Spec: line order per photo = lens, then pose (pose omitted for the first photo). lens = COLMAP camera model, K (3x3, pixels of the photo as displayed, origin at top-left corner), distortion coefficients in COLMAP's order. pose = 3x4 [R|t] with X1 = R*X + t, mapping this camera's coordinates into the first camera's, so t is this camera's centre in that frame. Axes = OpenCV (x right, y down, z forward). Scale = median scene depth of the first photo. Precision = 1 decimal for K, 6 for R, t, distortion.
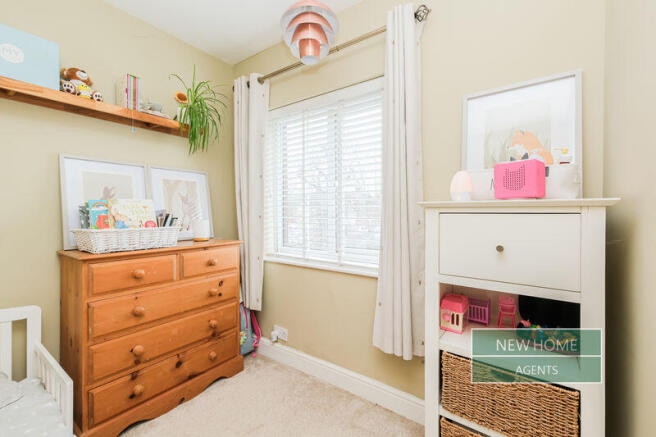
lens RADIAL K [[283.4, 0, 329.6], [0, 283.4, 212.7], [0, 0, 1]] dist [0.005242, -0.001362]
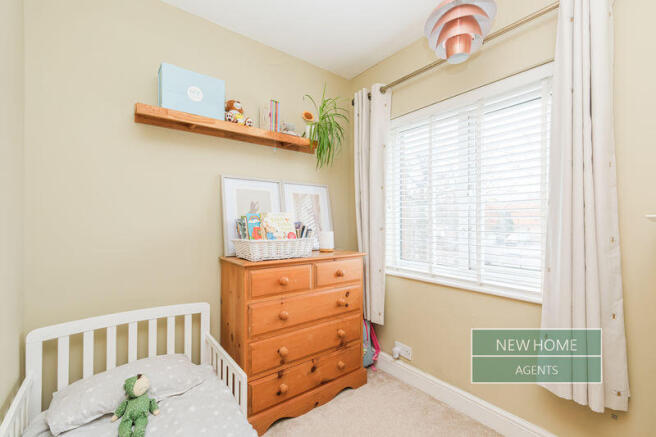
lens RADIAL K [[283.4, 0, 328.5], [0, 283.4, 220.7], [0, 0, 1]] dist [0.005242, -0.001362]
pose [[0.955954, 0.000154, -0.293515, -0.172995], [-0.002226, 0.999975, -0.006725, -0.008271], [0.293507, 0.007082, 0.955931, 0.009555]]
